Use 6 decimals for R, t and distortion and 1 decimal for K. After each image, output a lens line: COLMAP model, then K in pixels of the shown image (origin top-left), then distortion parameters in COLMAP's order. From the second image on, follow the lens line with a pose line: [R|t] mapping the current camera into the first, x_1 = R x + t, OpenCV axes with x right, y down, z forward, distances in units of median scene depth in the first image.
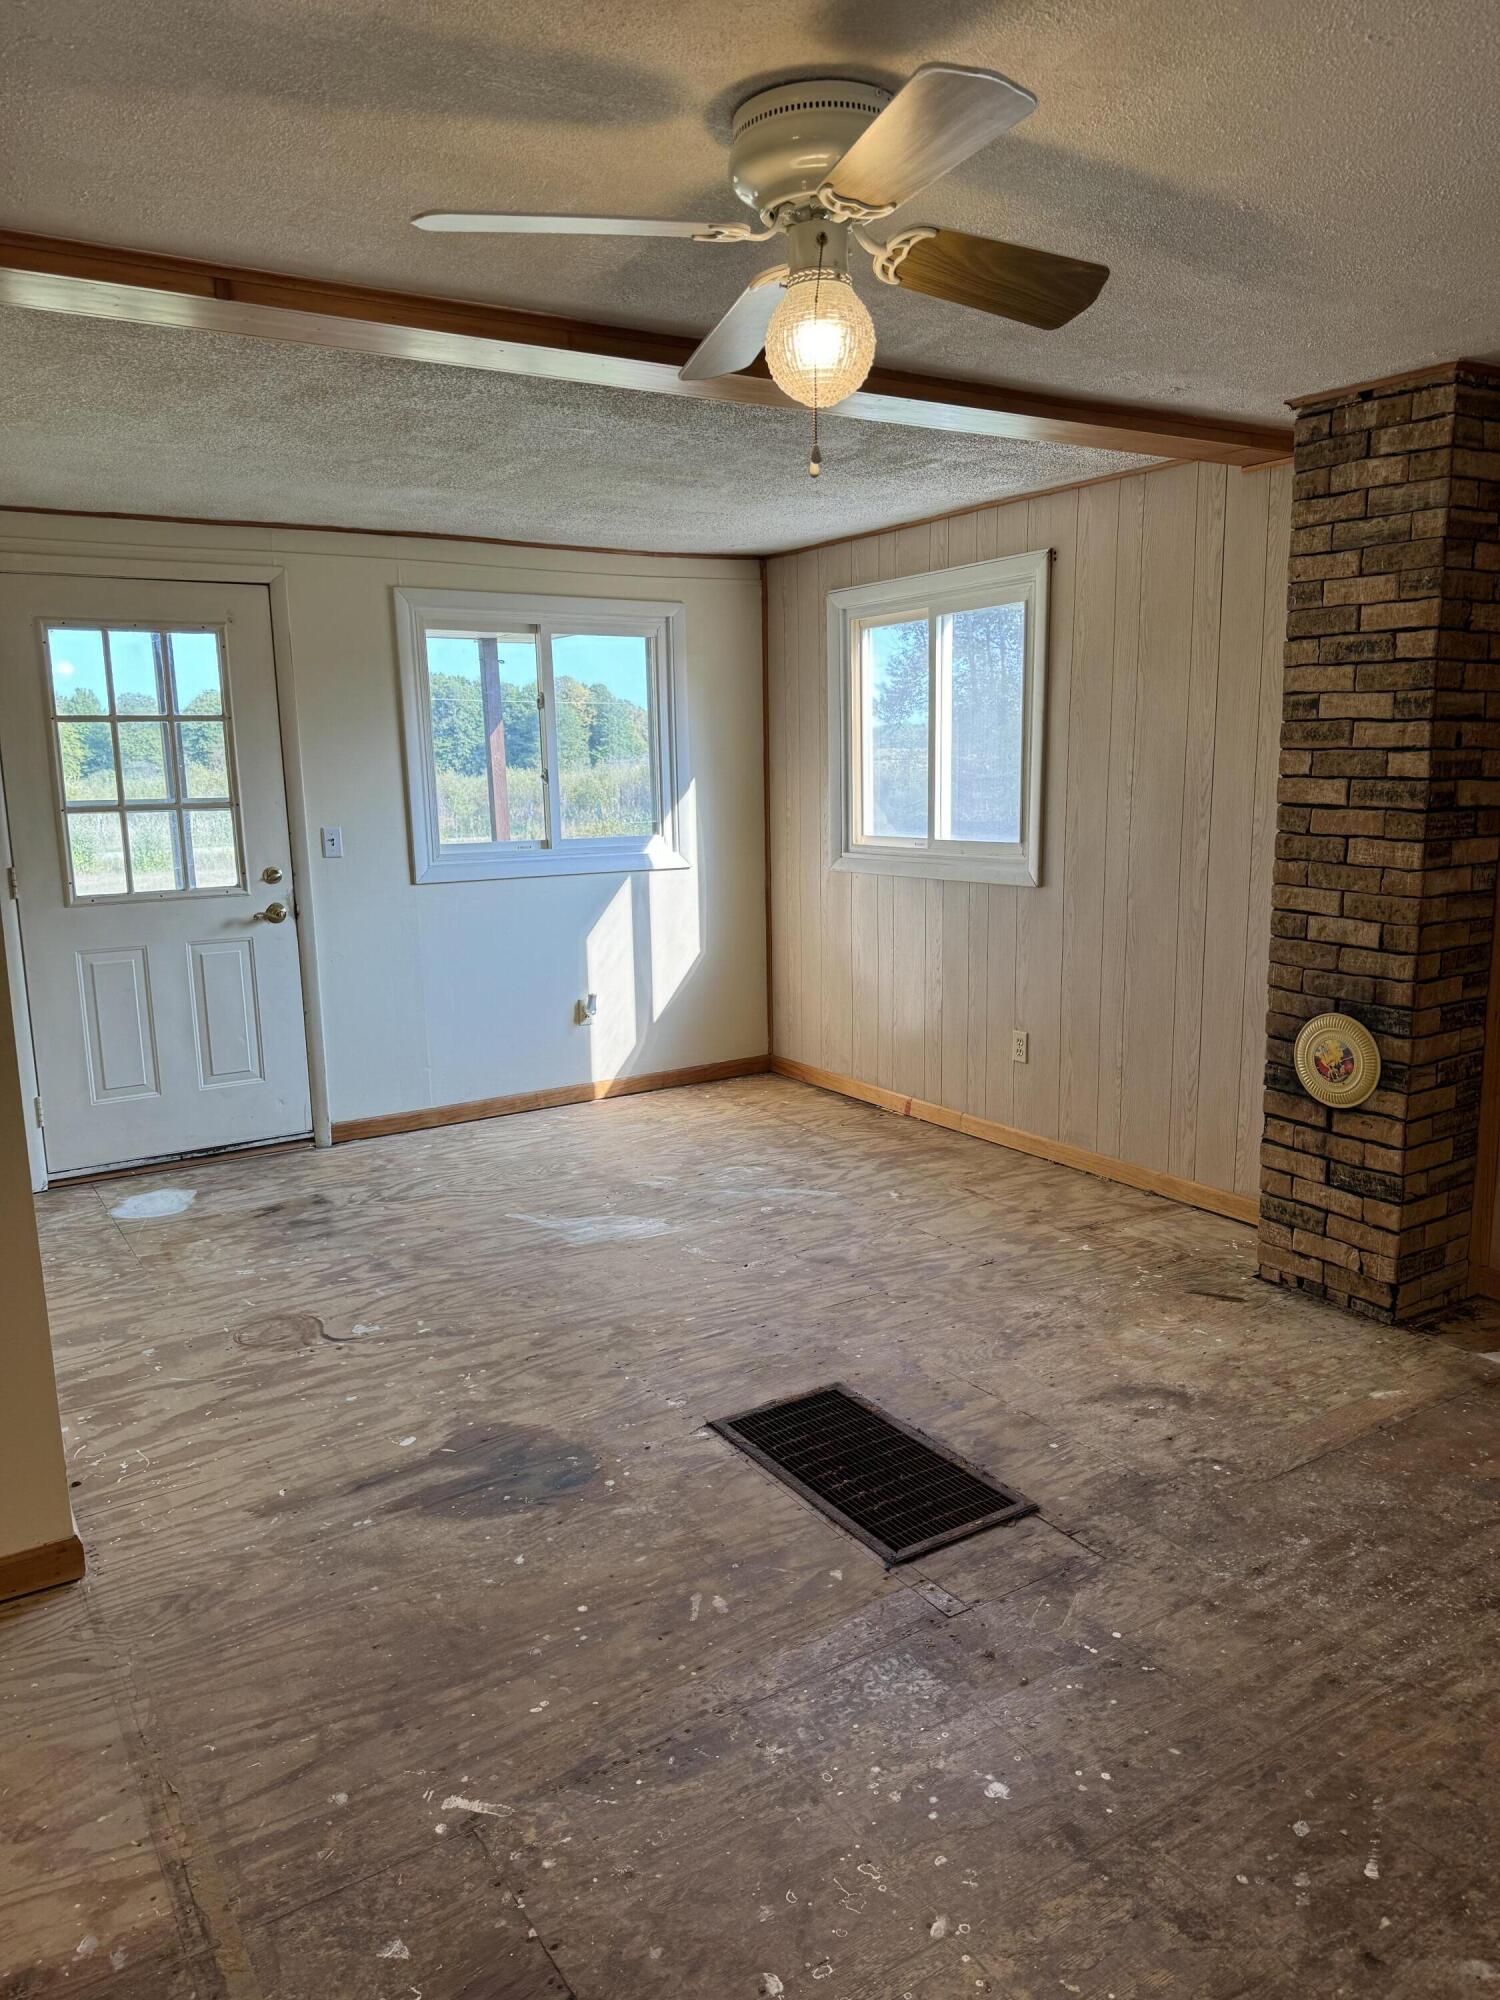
lens RADIAL K [[1408.9, 0, 757.9], [0, 1408.9, 999.8], [0, 0, 1]] dist [0.049804, -0.052650]
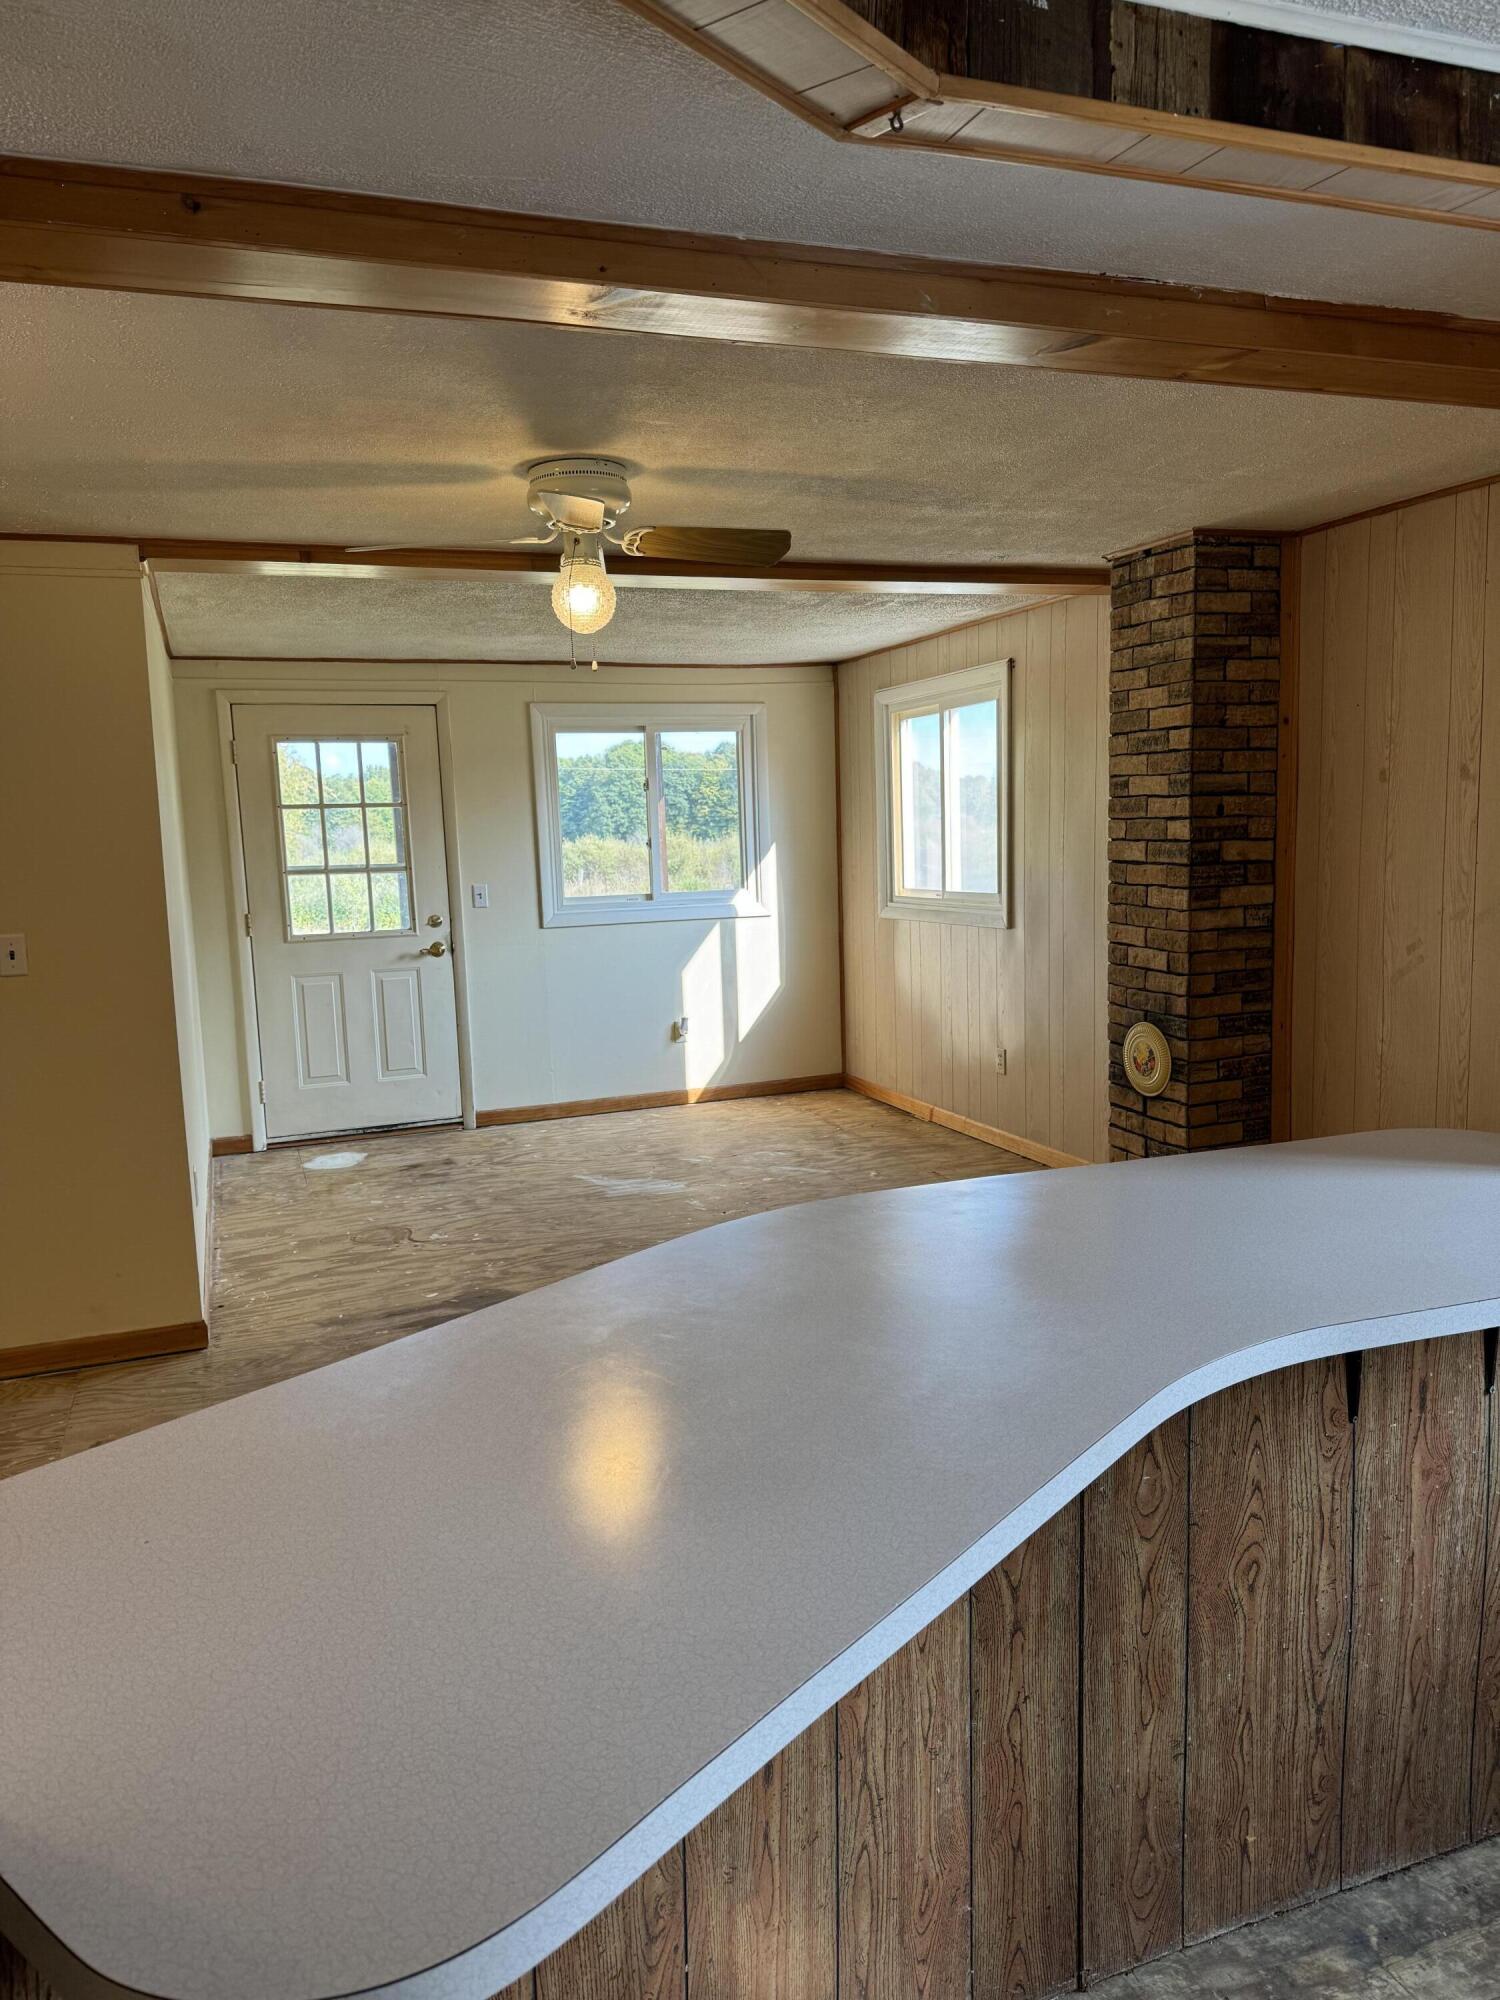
lens RADIAL K [[1408.9, 0, 761.3], [0, 1408.9, 1001.9], [0, 0, 1]] dist [0.049804, -0.052650]
pose [[0.978376, 0.012314, -0.206467, 0.341078], [-0.021008, 0.998980, -0.039969, 0.051150], [0.205764, 0.043442, 0.977637, -0.333104]]
